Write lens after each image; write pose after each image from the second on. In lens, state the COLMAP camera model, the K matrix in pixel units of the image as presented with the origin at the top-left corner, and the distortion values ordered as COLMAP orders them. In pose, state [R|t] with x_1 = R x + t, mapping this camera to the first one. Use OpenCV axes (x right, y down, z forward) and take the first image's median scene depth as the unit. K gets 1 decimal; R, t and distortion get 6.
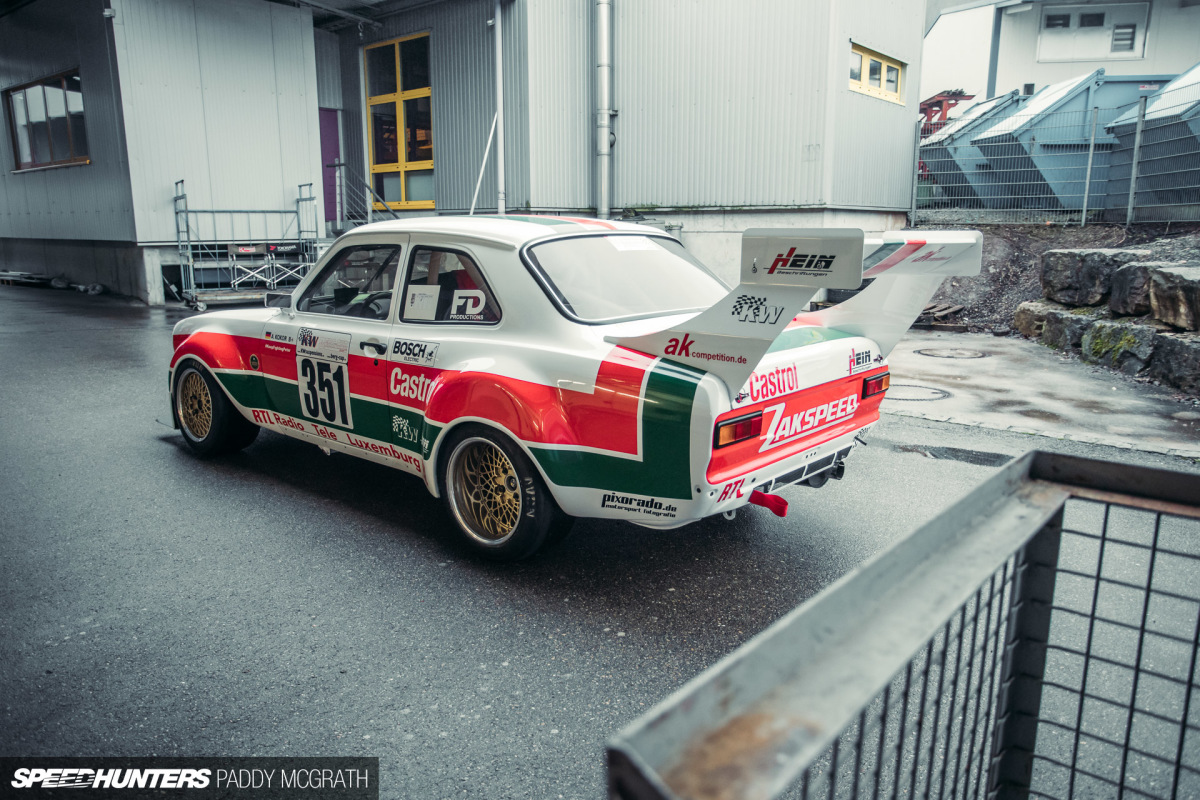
lens RADIAL K [[848.1, 0, 598.8], [0, 848.1, 403.8], [0, 0, 1]] dist [-0.028305, -0.005092]
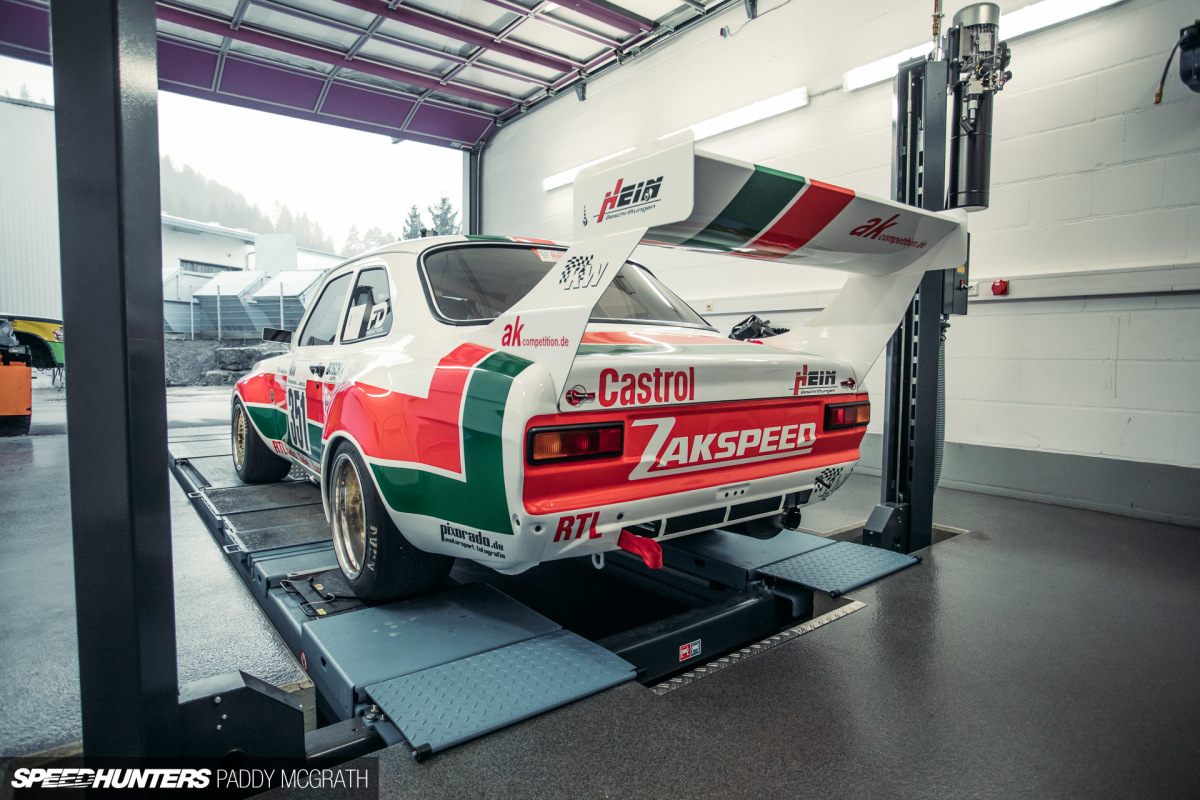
lens RADIAL K [[662.5, 0, 600.1], [0, 662.5, 397.0], [0, 0, 1]] dist [-0.006496, 0.002447]
pose [[0.975656, 0.013665, -0.218880, 0.292560], [-0.040336, 0.992212, -0.117851, 0.055234], [0.215564, 0.123810, 0.968609, 0.415429]]
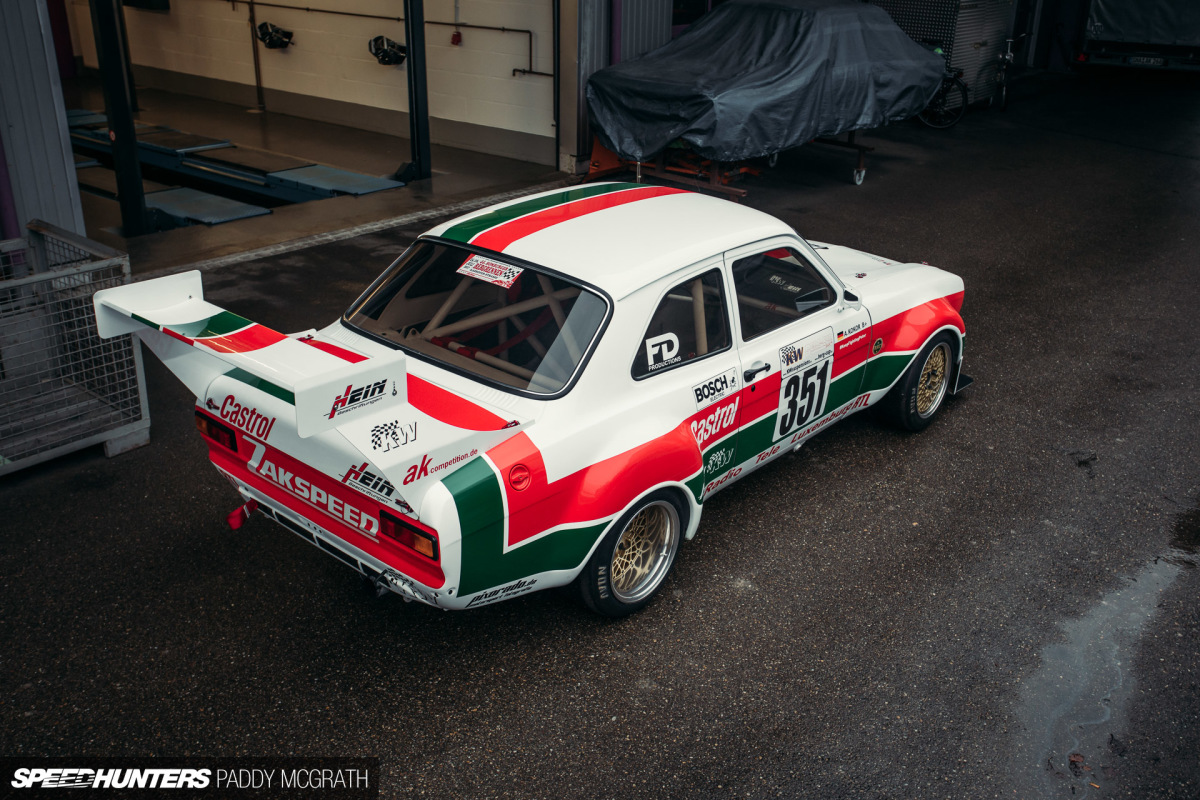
lens RADIAL K [[1125.3, 0, 598.1], [0, 1125.3, 399.0], [0, 0, 1]] dist [-0.005977, 0.000000]
pose [[-0.041302, 0.381809, -0.923318, 1.501300], [-0.217134, 0.898591, 0.381297, -0.690299], [0.975268, 0.216232, 0.045790, 1.361033]]
